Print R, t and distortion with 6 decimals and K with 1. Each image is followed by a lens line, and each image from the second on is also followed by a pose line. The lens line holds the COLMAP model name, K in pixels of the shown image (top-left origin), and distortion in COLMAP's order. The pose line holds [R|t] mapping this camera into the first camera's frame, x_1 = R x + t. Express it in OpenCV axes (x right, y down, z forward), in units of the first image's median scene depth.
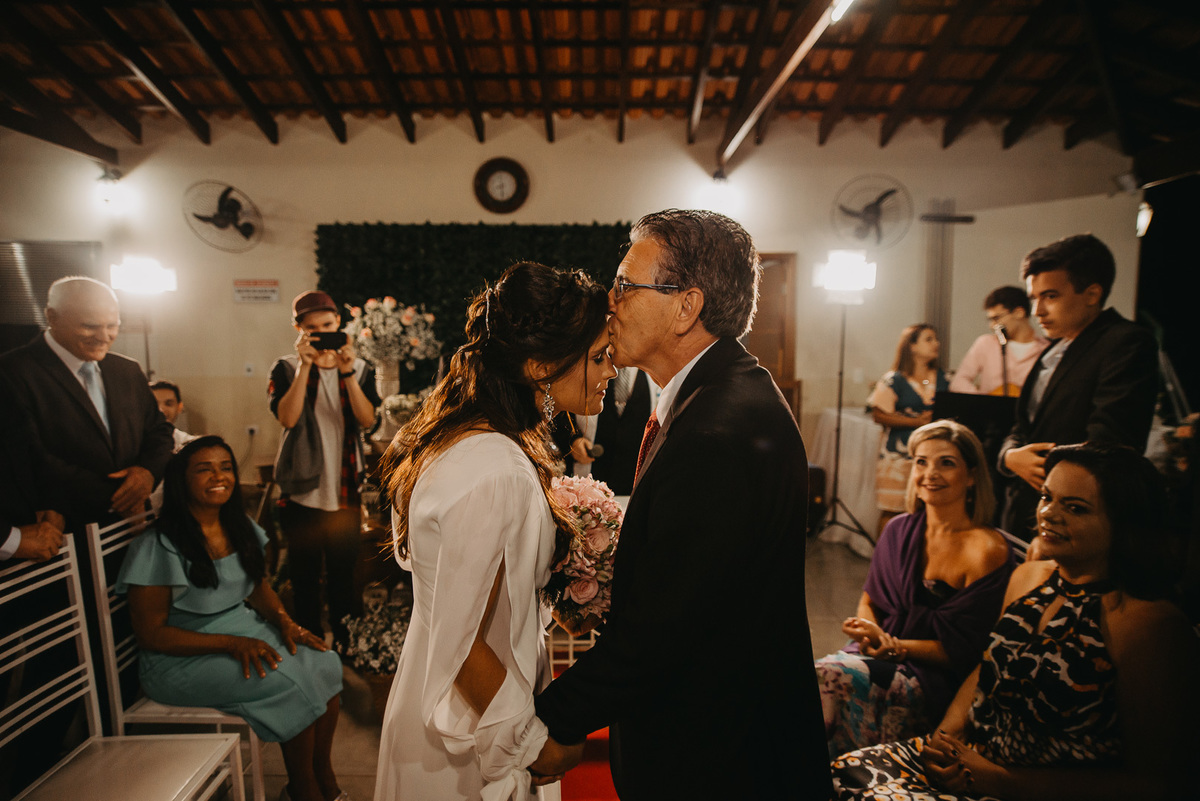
lens RADIAL K [[691.4, 0, 596.3], [0, 691.4, 399.3], [0, 0, 1]] dist [-0.088855, 0.071527]
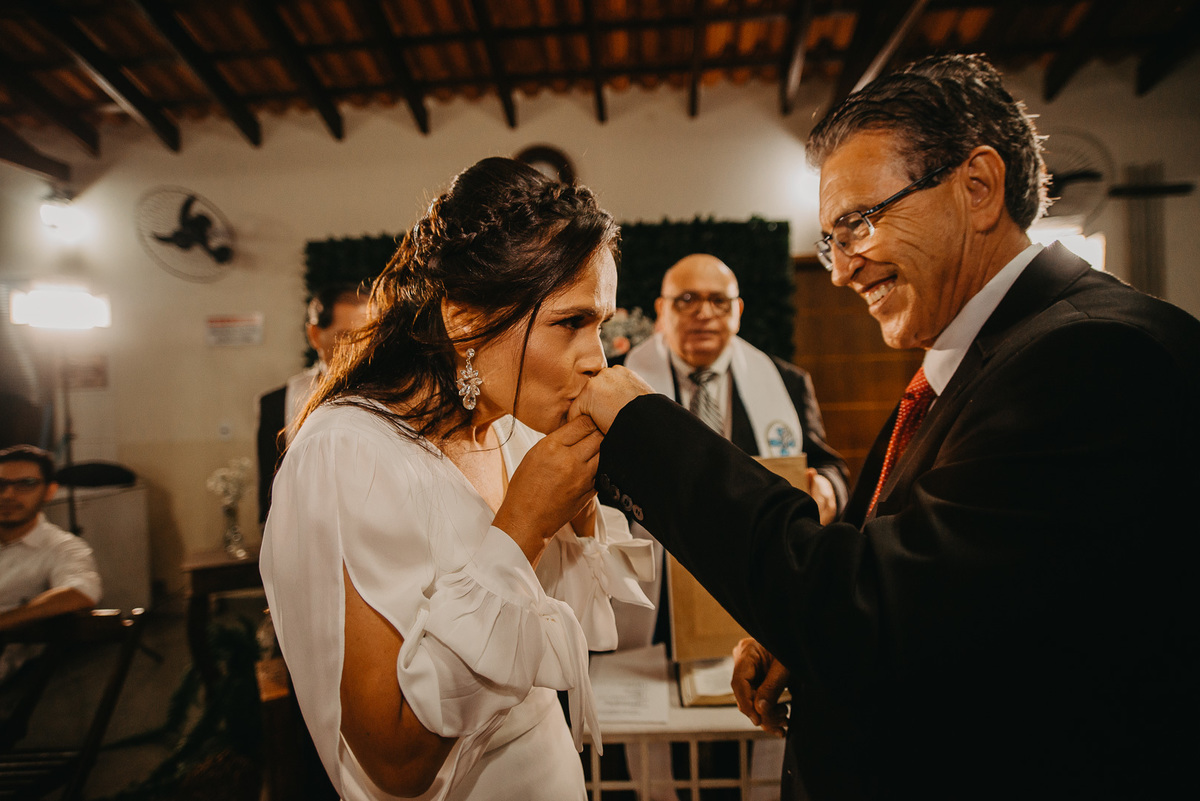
lens RADIAL K [[691.4, 0, 596.3], [0, 691.4, 399.3], [0, 0, 1]] dist [-0.088855, 0.071527]
pose [[0.996633, -0.035722, -0.073796, -0.028235], [0.029119, 0.995634, -0.088689, 0.002038], [0.076642, 0.086242, 0.993322, 0.272074]]
